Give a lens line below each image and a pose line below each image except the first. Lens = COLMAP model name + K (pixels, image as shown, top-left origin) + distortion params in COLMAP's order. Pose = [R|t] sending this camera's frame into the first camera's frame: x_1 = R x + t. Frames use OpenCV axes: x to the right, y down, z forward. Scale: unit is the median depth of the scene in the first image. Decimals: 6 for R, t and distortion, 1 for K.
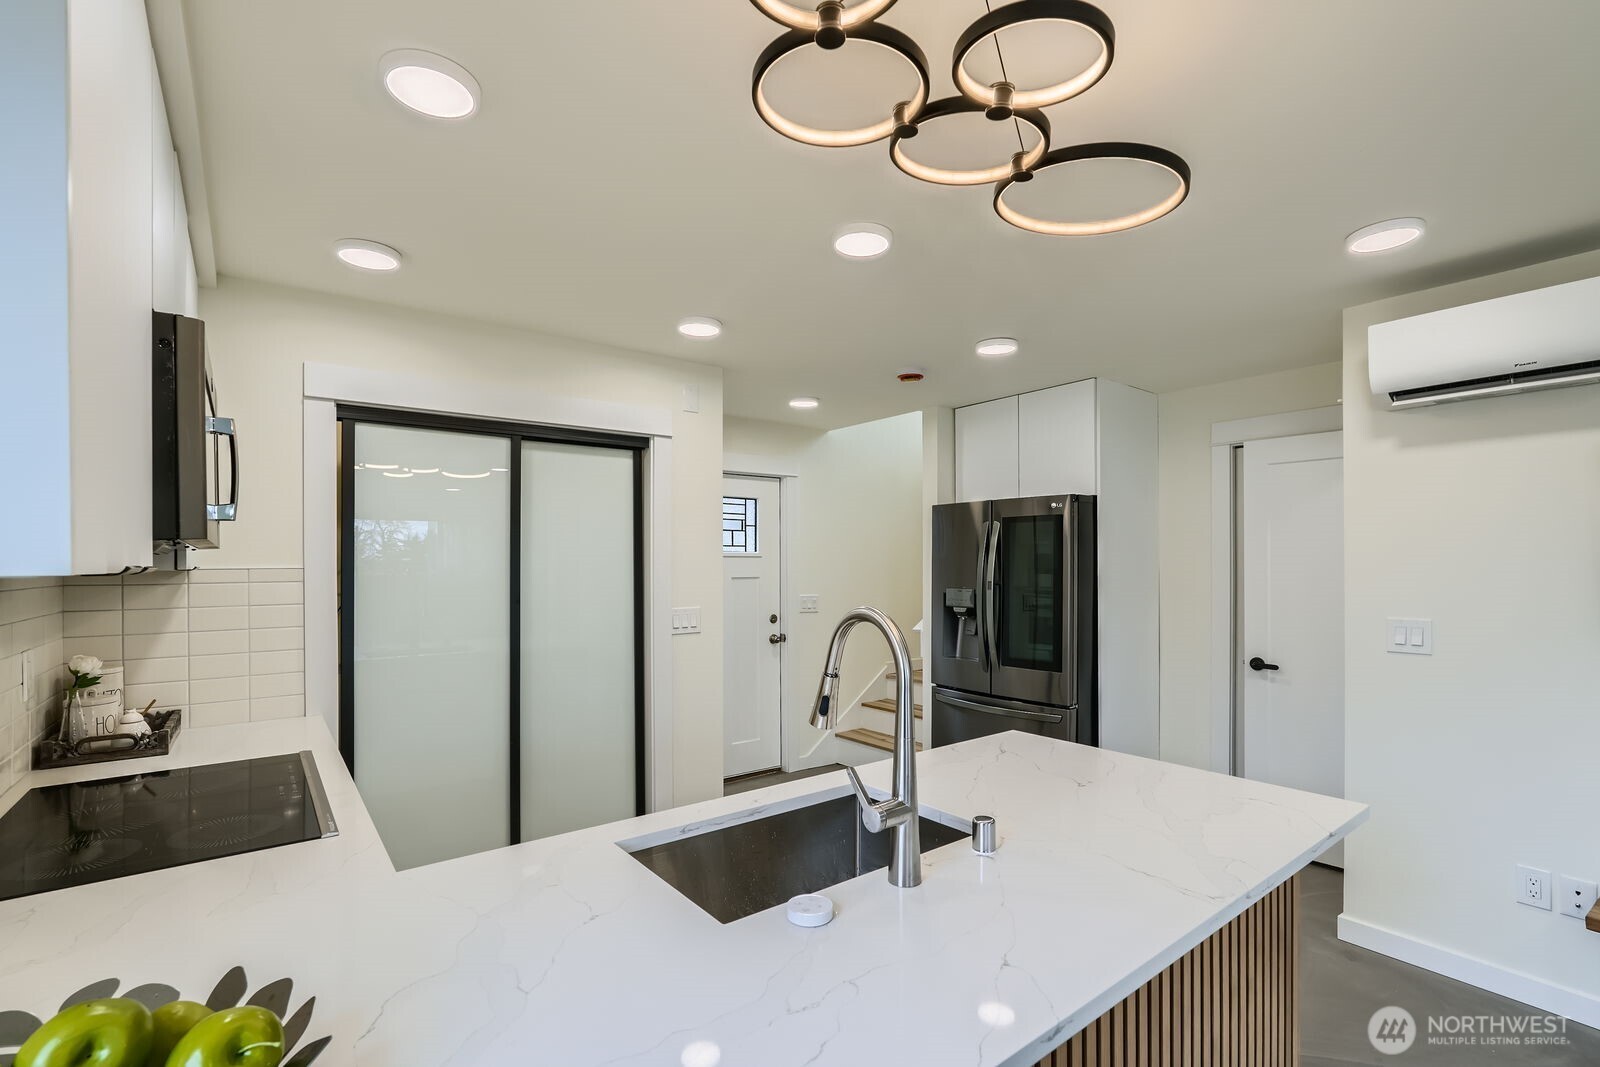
lens RADIAL K [[720.1, 0, 803.1], [0, 720.1, 564.3], [0, 0, 1]] dist [-0.000322, 0.000140]
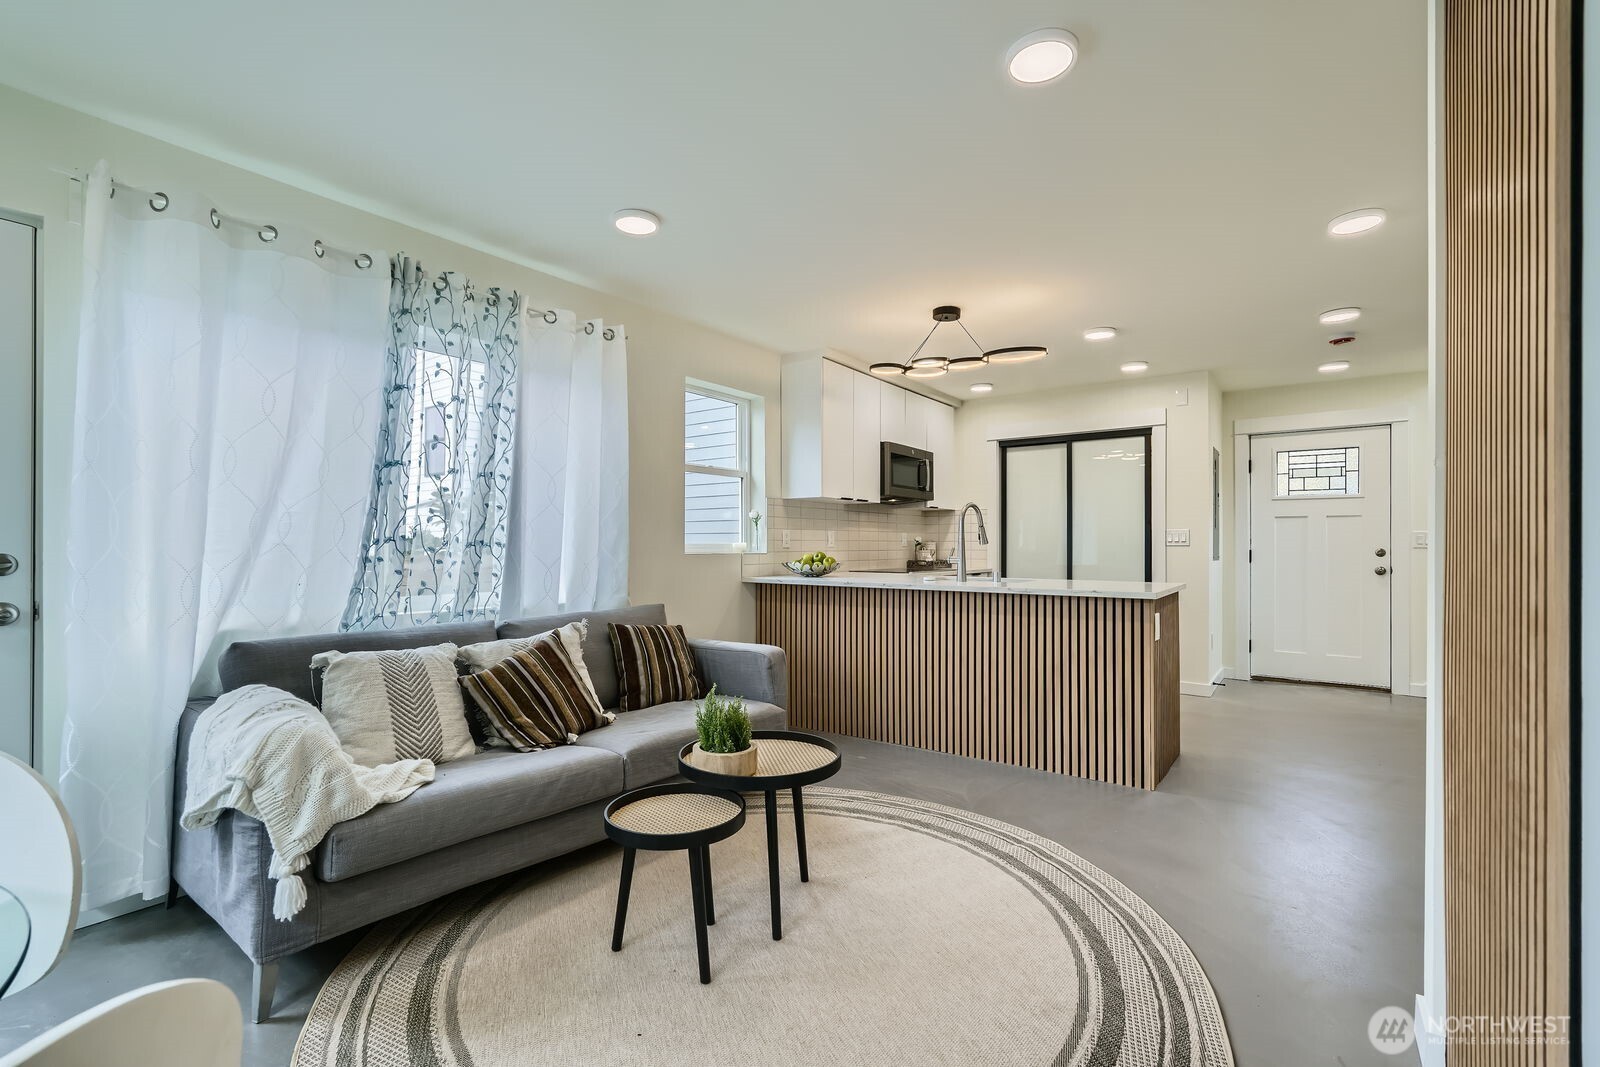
lens RADIAL K [[710.0, 0, 804.3], [0, 710.0, 543.7], [0, 0, 1]] dist [-0.000542, 0.000464]
pose [[0.285950, 0.001414, -0.958243, 1.126224], [-0.001849, 0.999998, 0.000924, 0.093356], [0.958243, 0.001507, 0.285952, -0.239941]]
